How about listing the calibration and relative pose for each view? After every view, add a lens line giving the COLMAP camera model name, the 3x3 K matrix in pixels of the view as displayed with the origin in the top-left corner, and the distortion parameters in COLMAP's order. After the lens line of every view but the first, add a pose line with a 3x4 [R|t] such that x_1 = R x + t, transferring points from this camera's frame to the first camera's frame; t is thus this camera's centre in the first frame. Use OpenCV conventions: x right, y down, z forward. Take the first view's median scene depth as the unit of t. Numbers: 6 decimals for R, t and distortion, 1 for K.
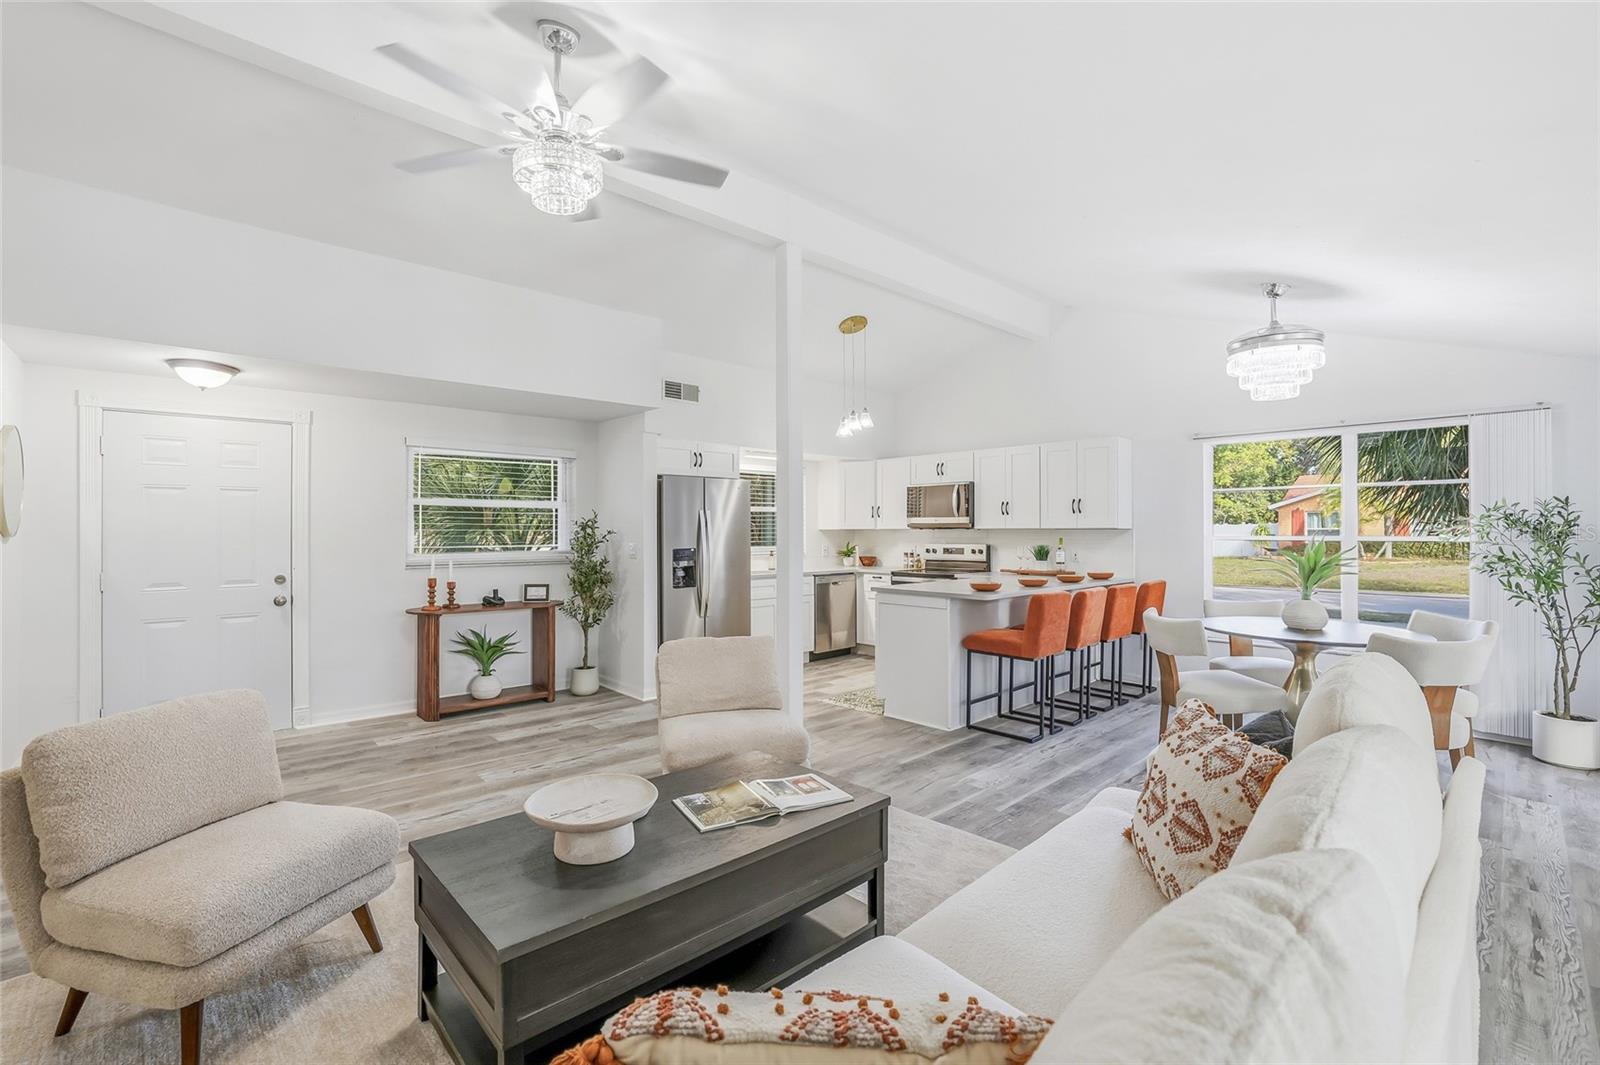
lens RADIAL K [[689.4, 0, 795.6], [0, 689.4, 524.1], [0, 0, 1]] dist [-0.042343, 0.014709]
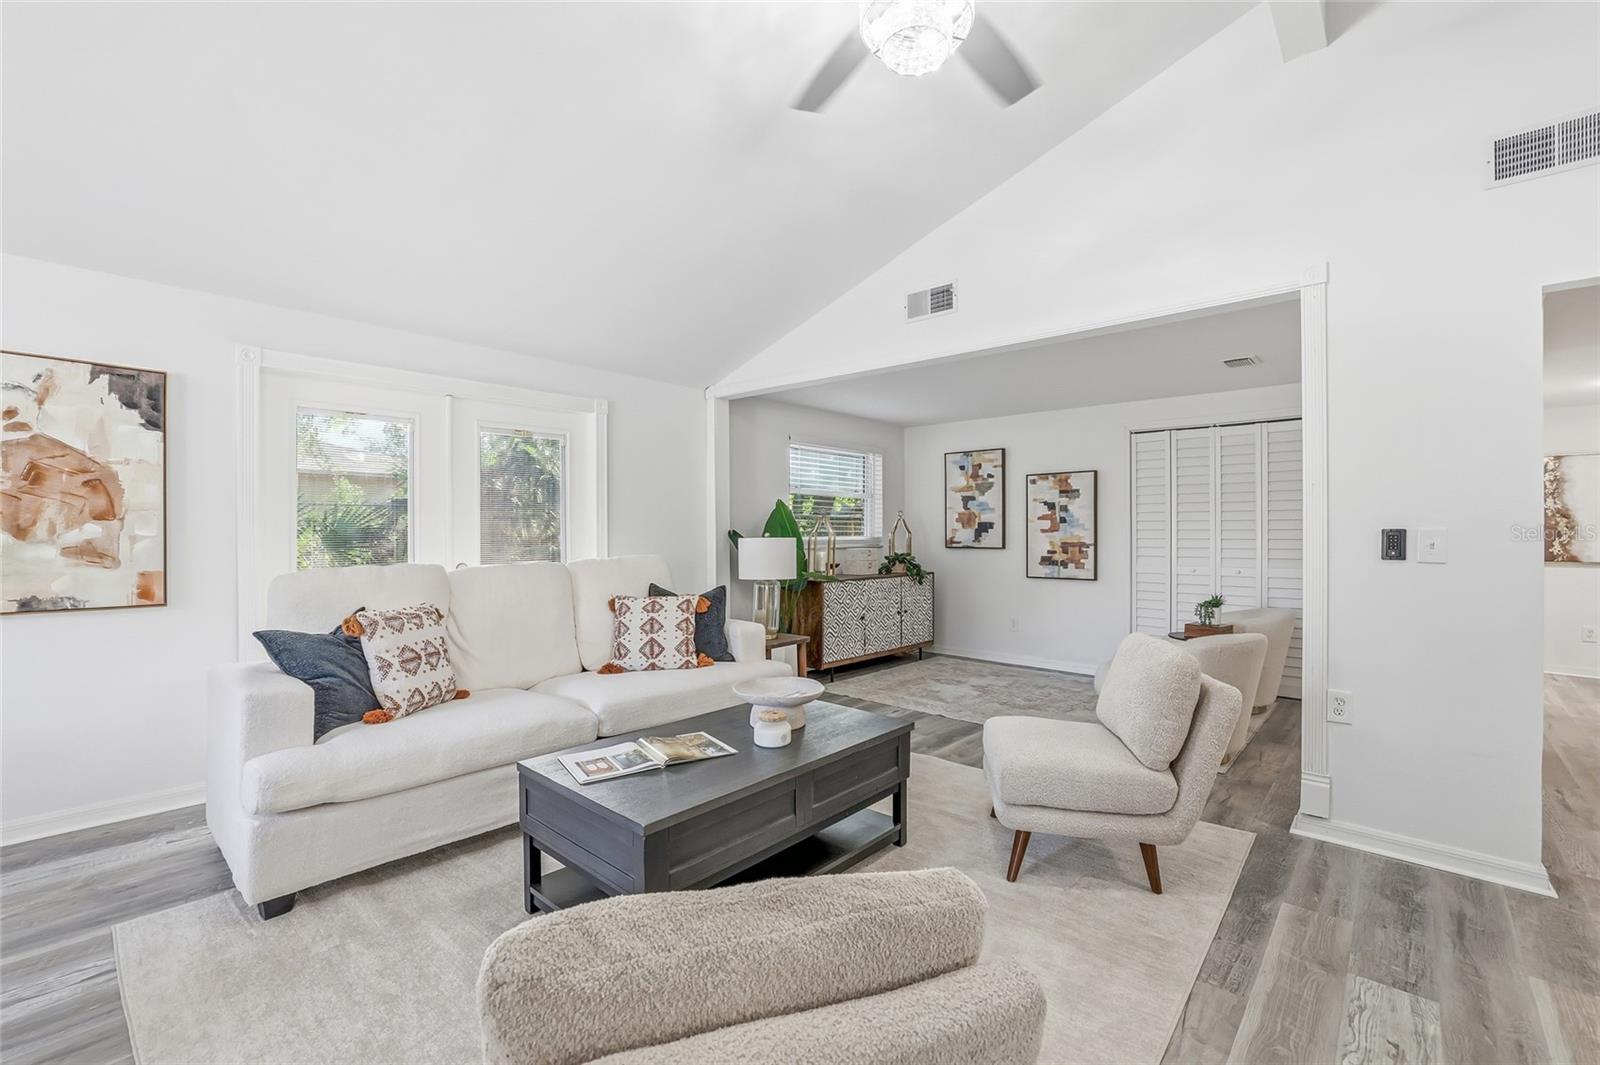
lens RADIAL K [[689.4, 0, 799.2], [0, 689.4, 536.0], [0, 0, 1]] dist [-0.042343, 0.014709]
pose [[-0.996024, 0.001177, -0.089083, -0.068274], [0.001637, 0.999986, -0.005098, 0.030282], [0.089076, -0.005223, -0.996011, 0.770353]]
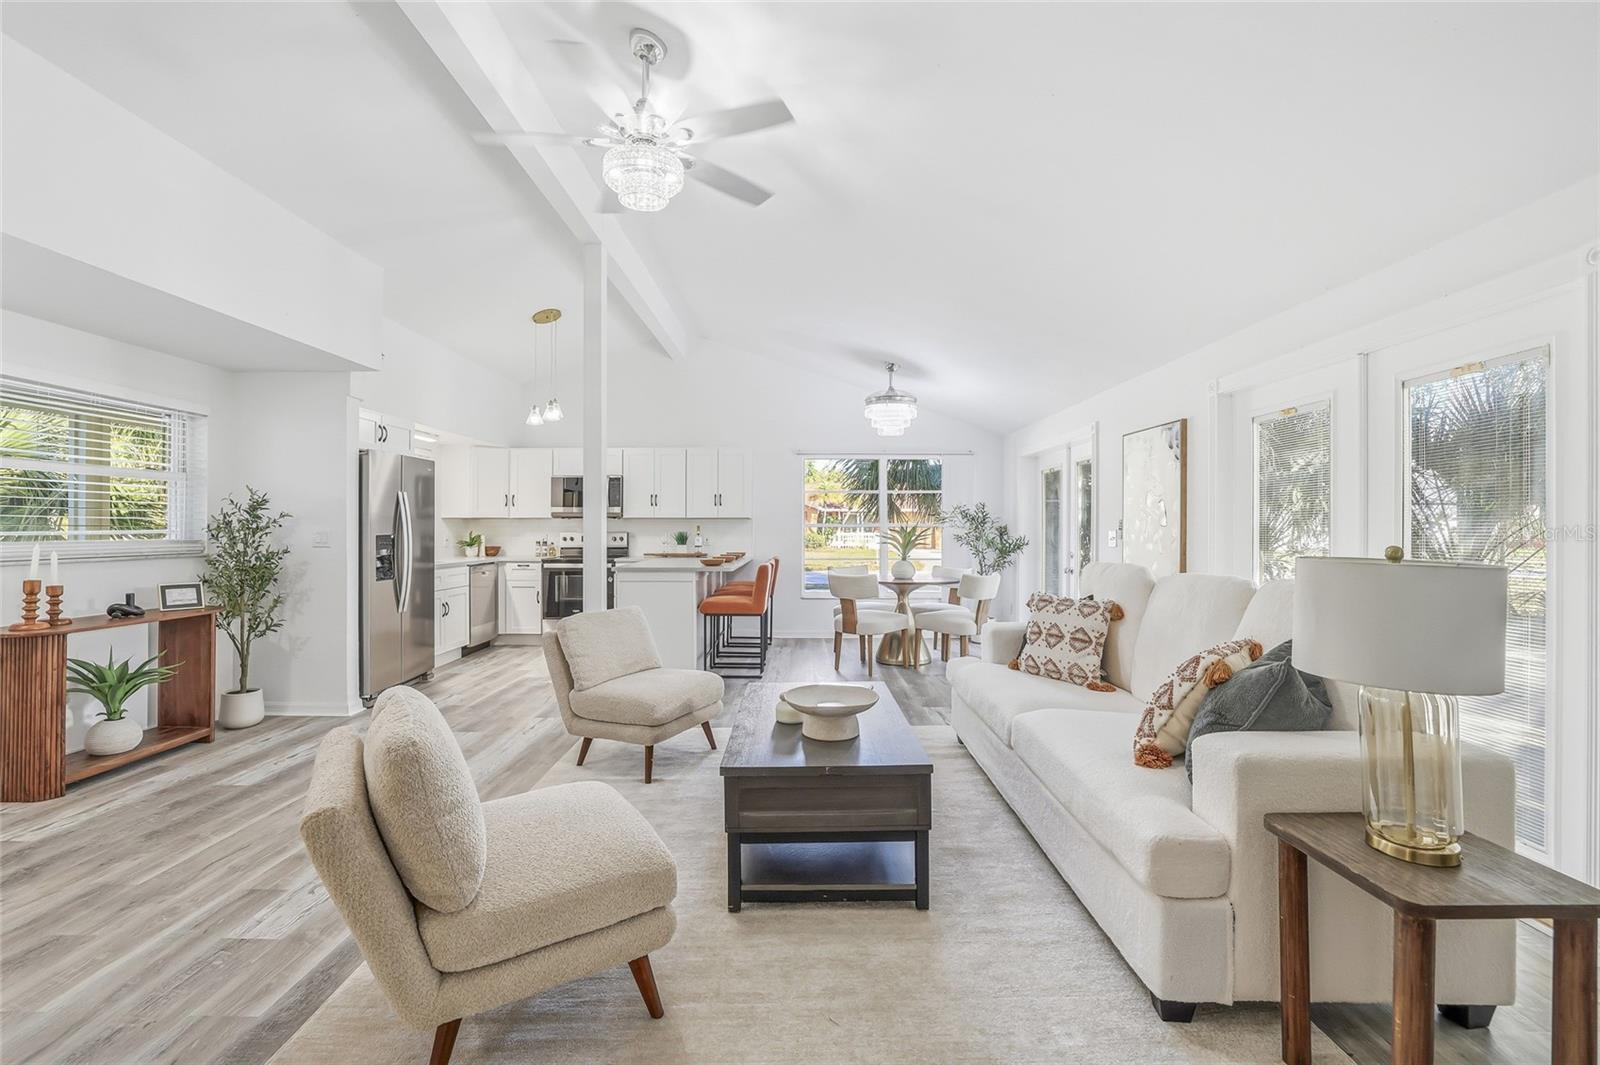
lens RADIAL K [[689.4, 0, 793.1], [0, 689.4, 526.4], [0, 0, 1]] dist [-0.042343, 0.014709]
pose [[0.684267, 0.003232, 0.729225, -0.432663], [-0.008167, 0.999961, 0.003232, 0.017271], [-0.729186, -0.008168, 0.684267, 0.035532]]
